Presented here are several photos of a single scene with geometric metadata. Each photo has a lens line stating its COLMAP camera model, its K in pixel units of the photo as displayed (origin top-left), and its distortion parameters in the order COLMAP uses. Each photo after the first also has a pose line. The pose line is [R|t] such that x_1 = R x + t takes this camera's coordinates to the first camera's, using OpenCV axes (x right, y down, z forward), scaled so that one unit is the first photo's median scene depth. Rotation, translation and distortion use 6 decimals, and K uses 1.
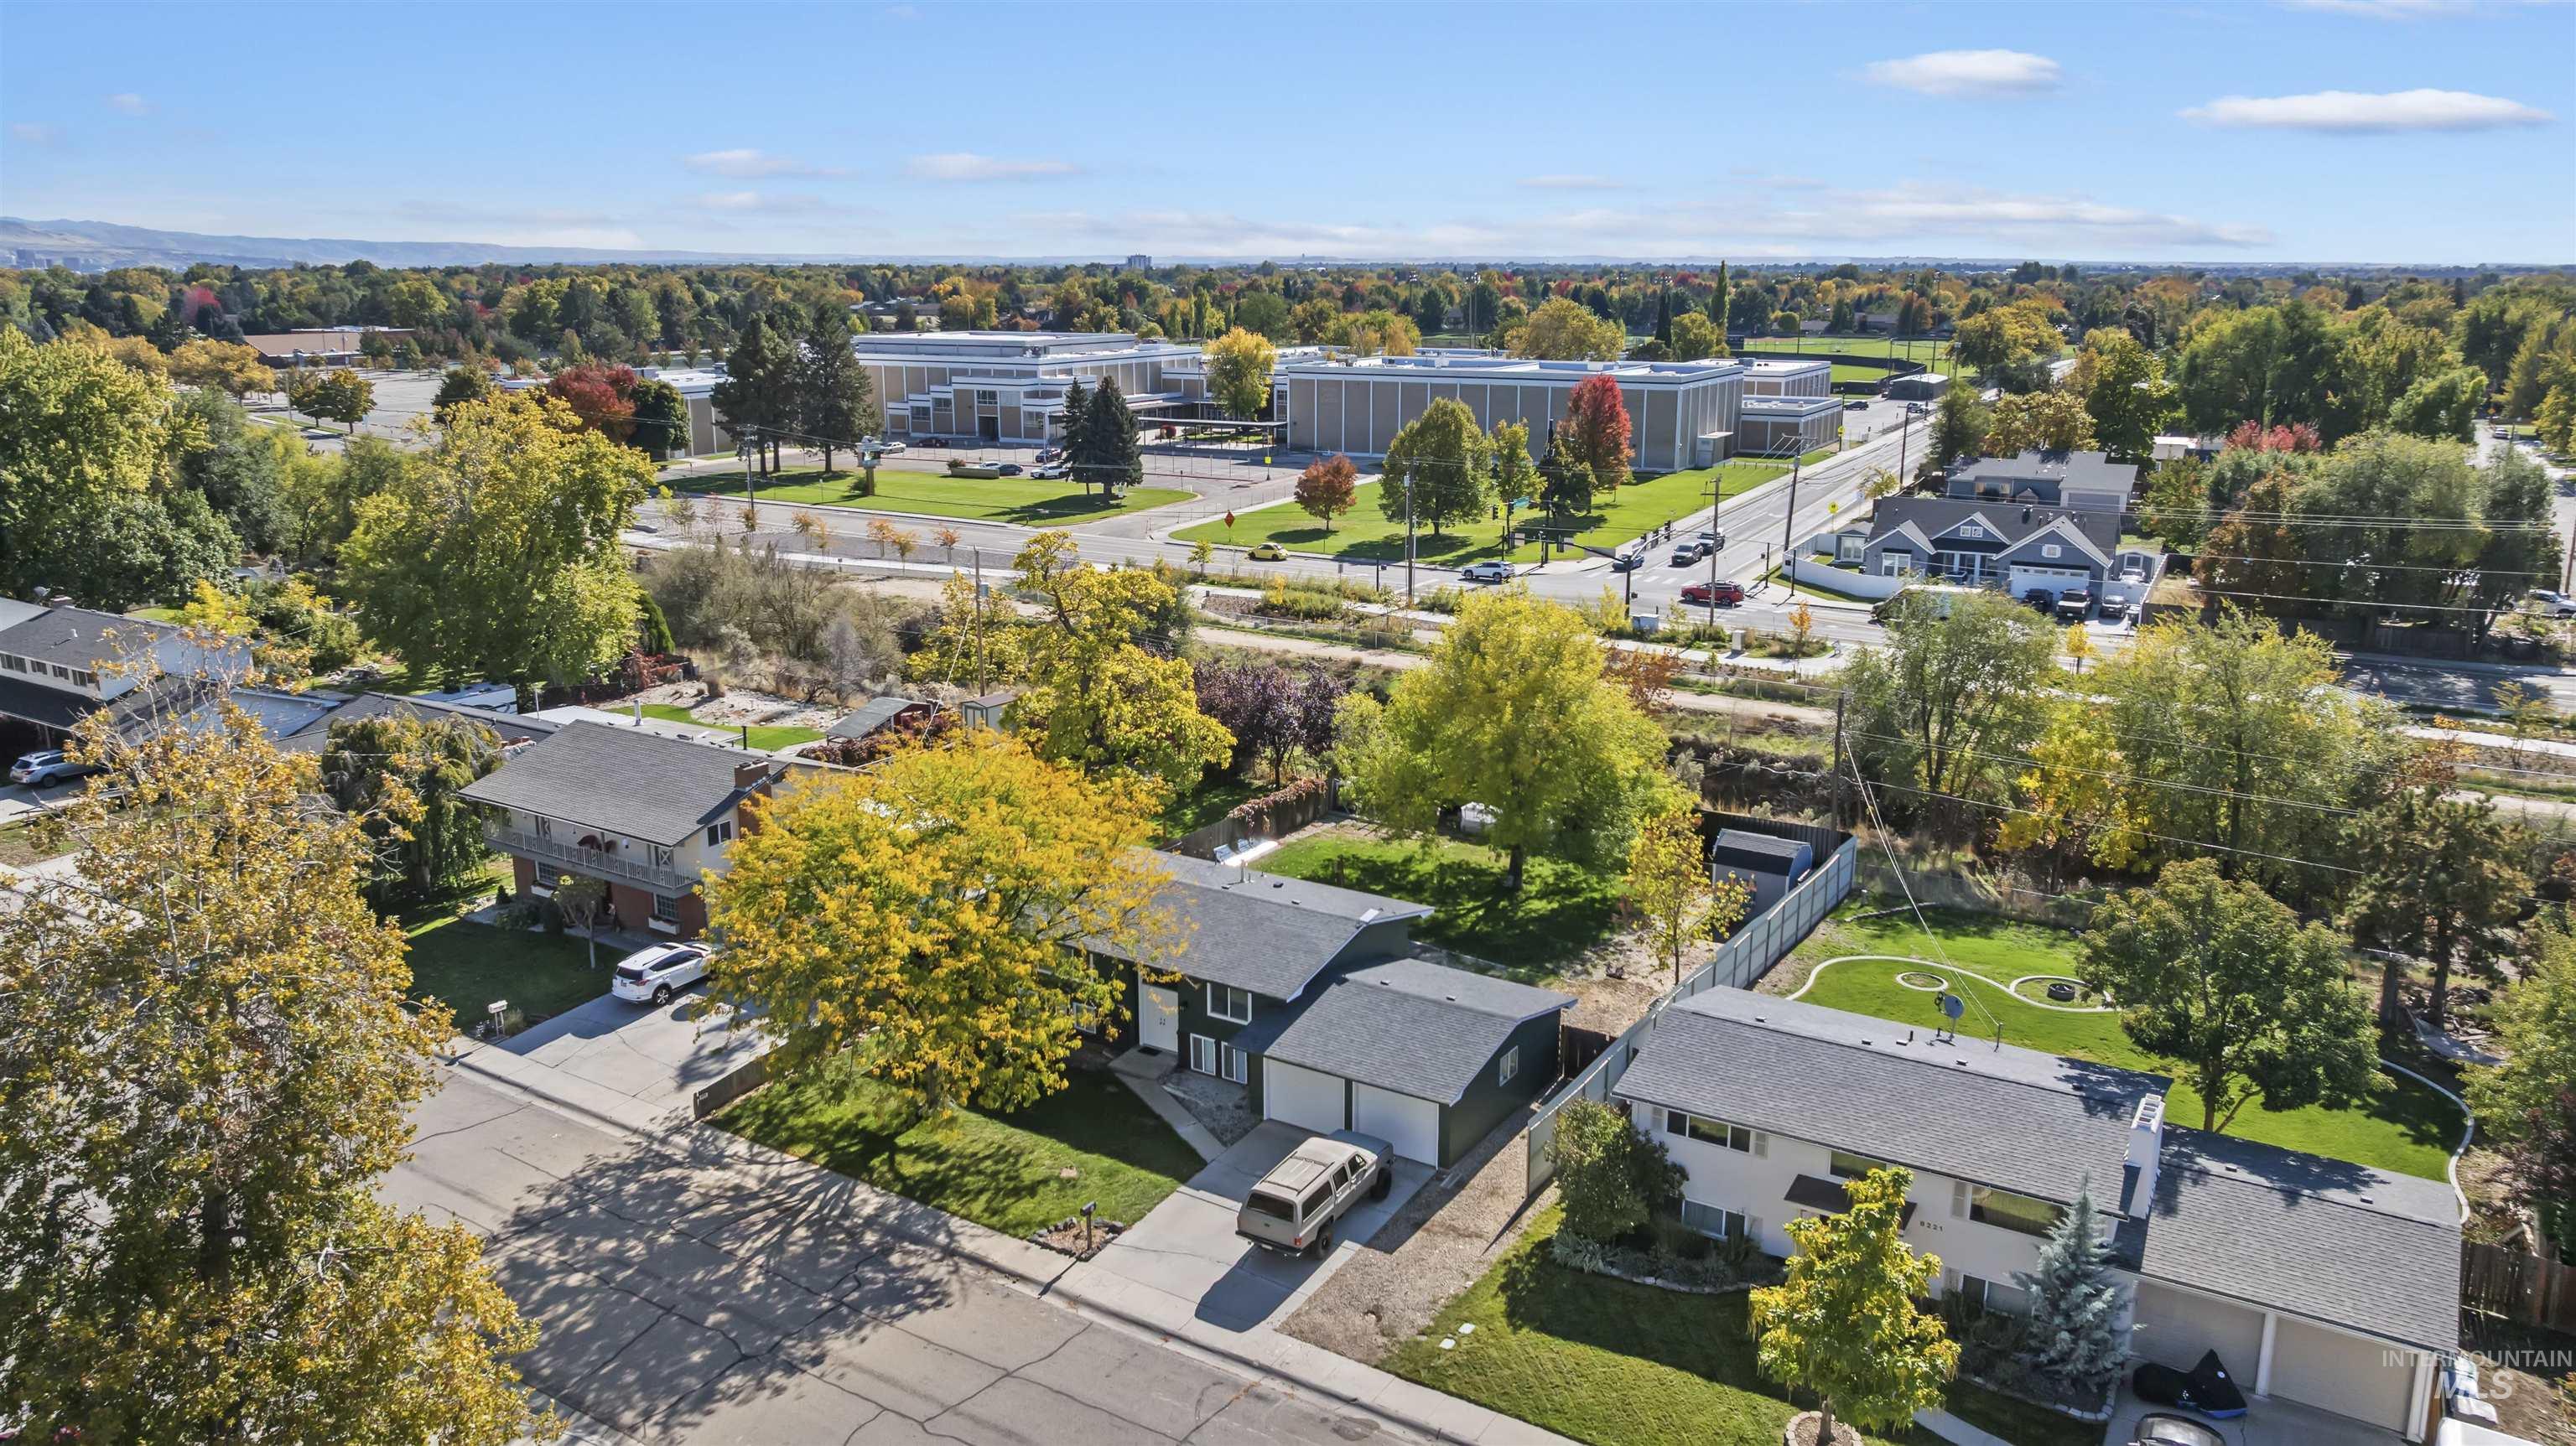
lens RADIAL K [[1796.7, 0, 1296.7], [0, 1796.7, 684.6], [0, 0, 1]] dist [-0.002720, -0.004222]
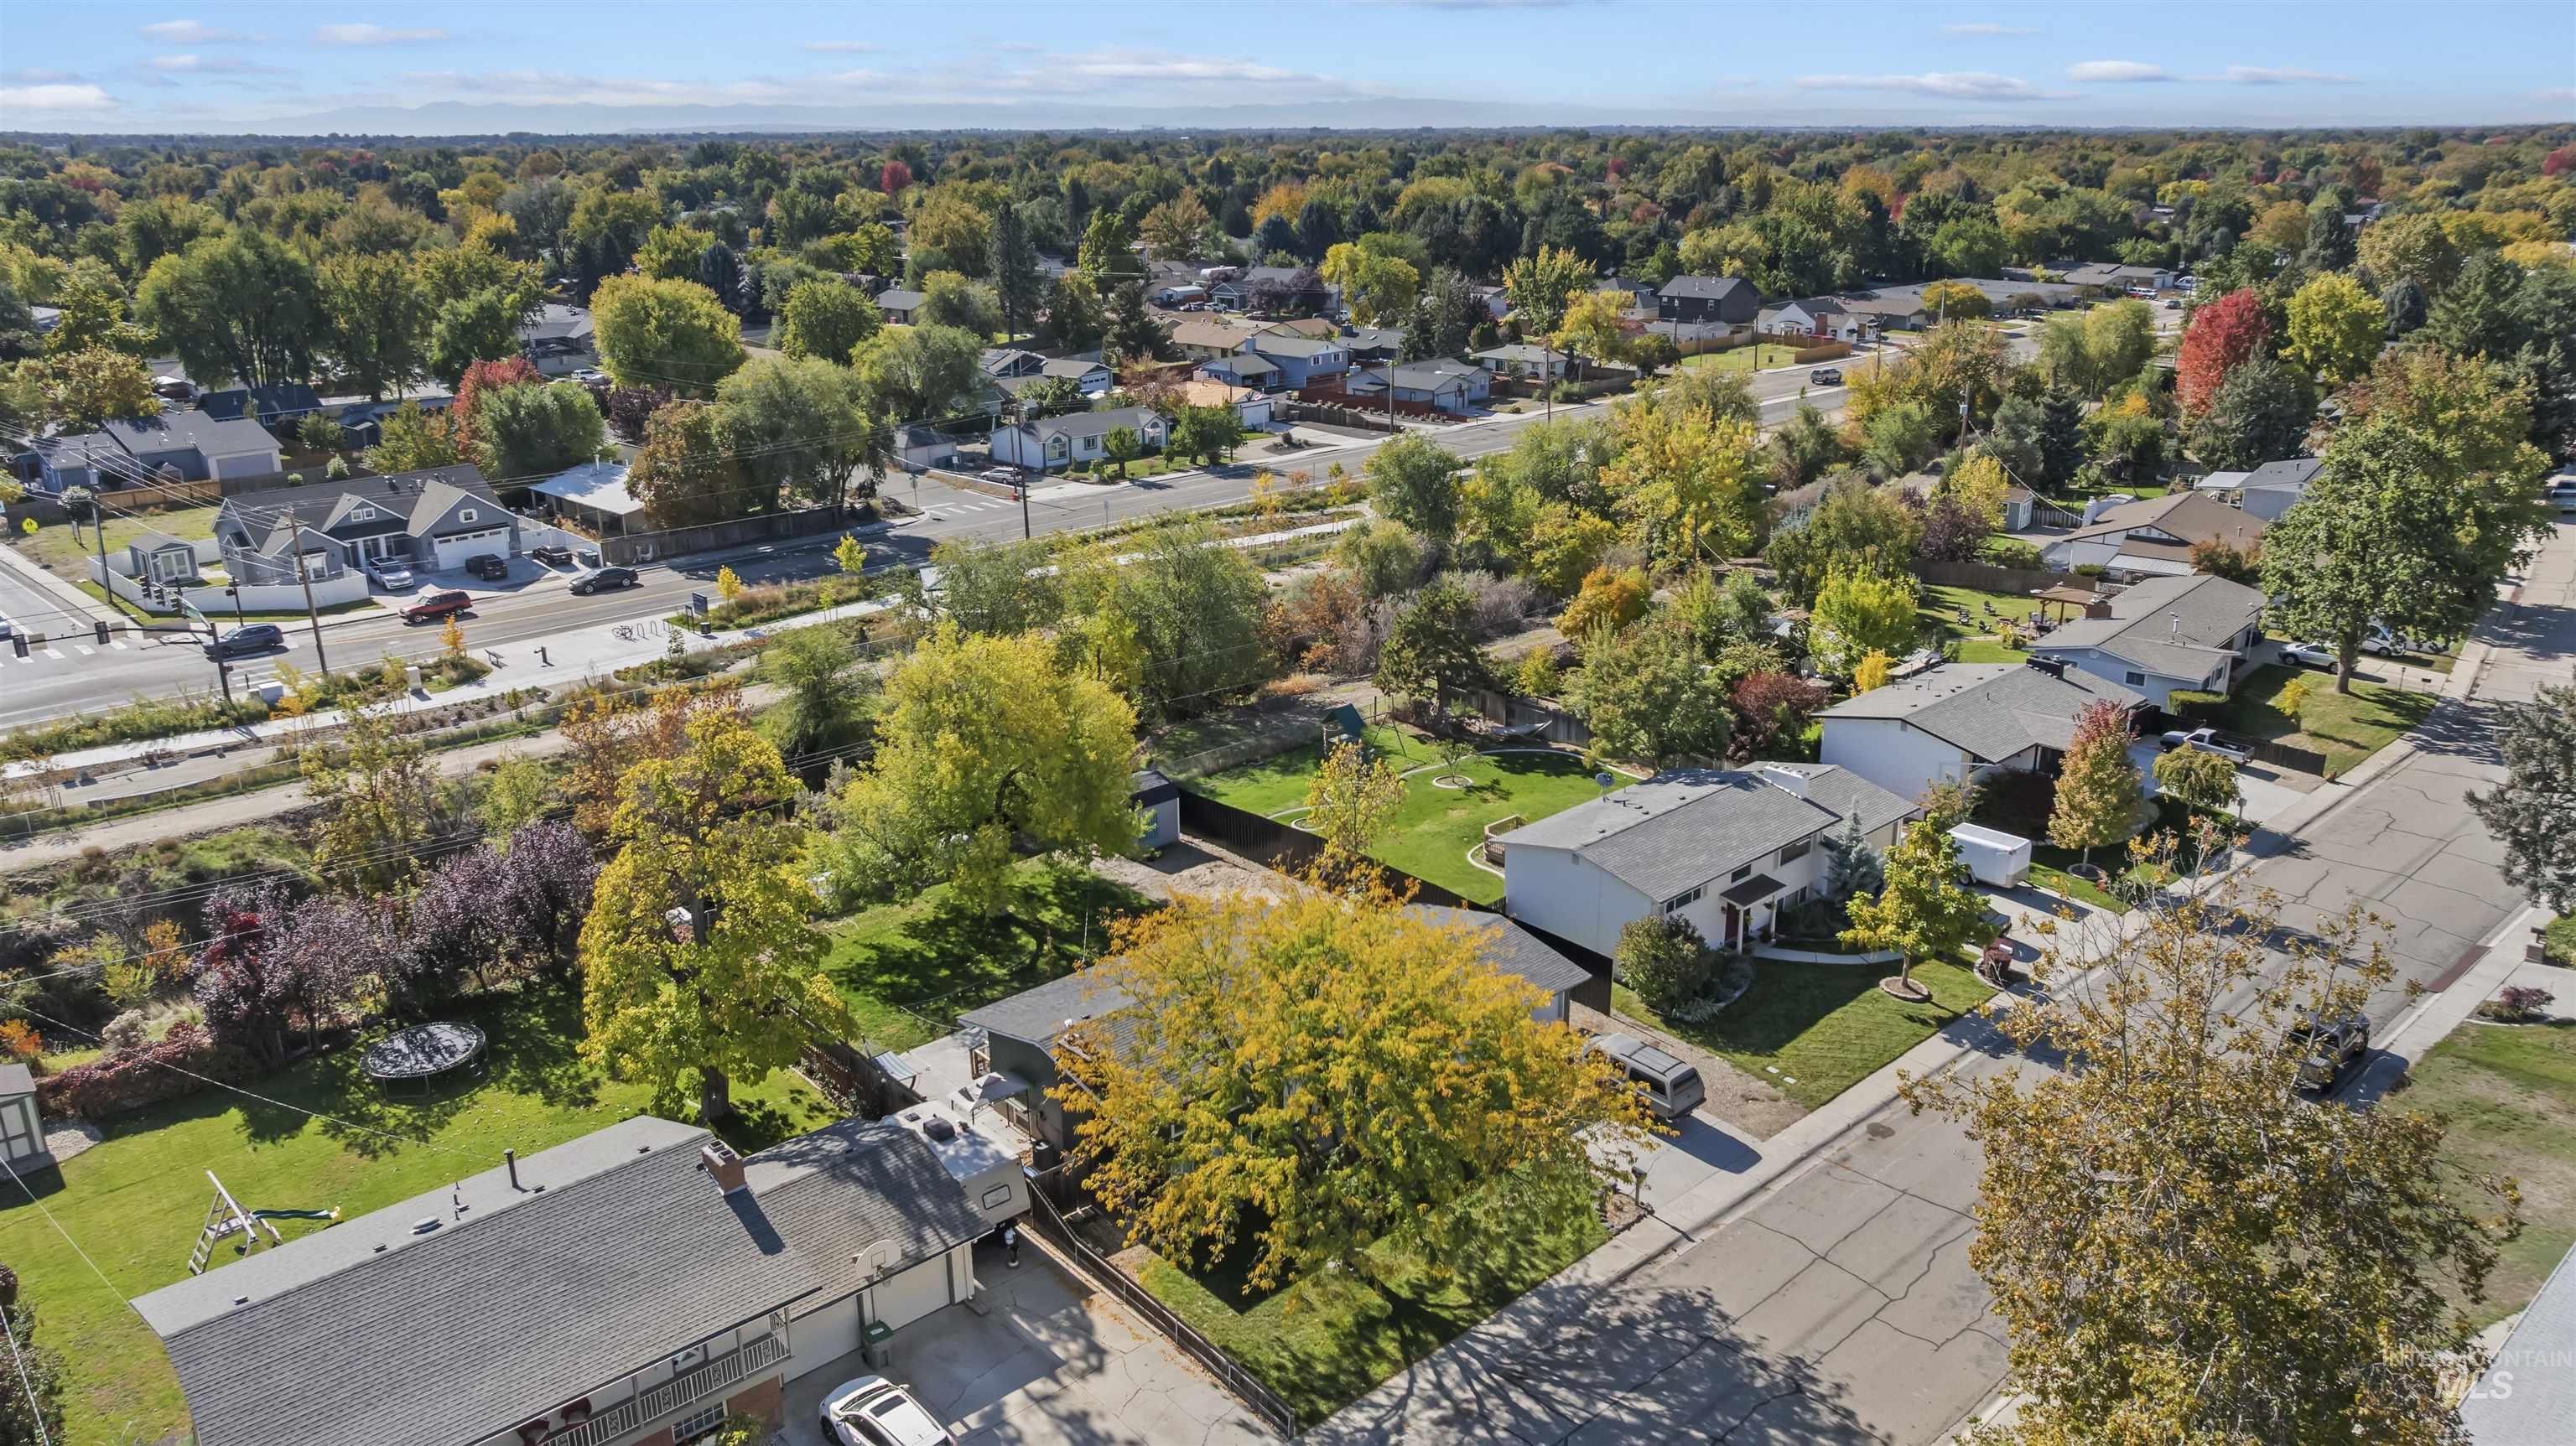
lens RADIAL K [[1796.7, 0, 1296.7], [0, 1796.7, 684.6], [0, 0, 1]] dist [-0.002720, -0.004222]
pose [[0.267722, -0.282762, 0.921070, -1.075576], [0.220889, 0.948518, 0.226984, -0.300810], [-0.937834, 0.142685, 0.316398, 0.735099]]
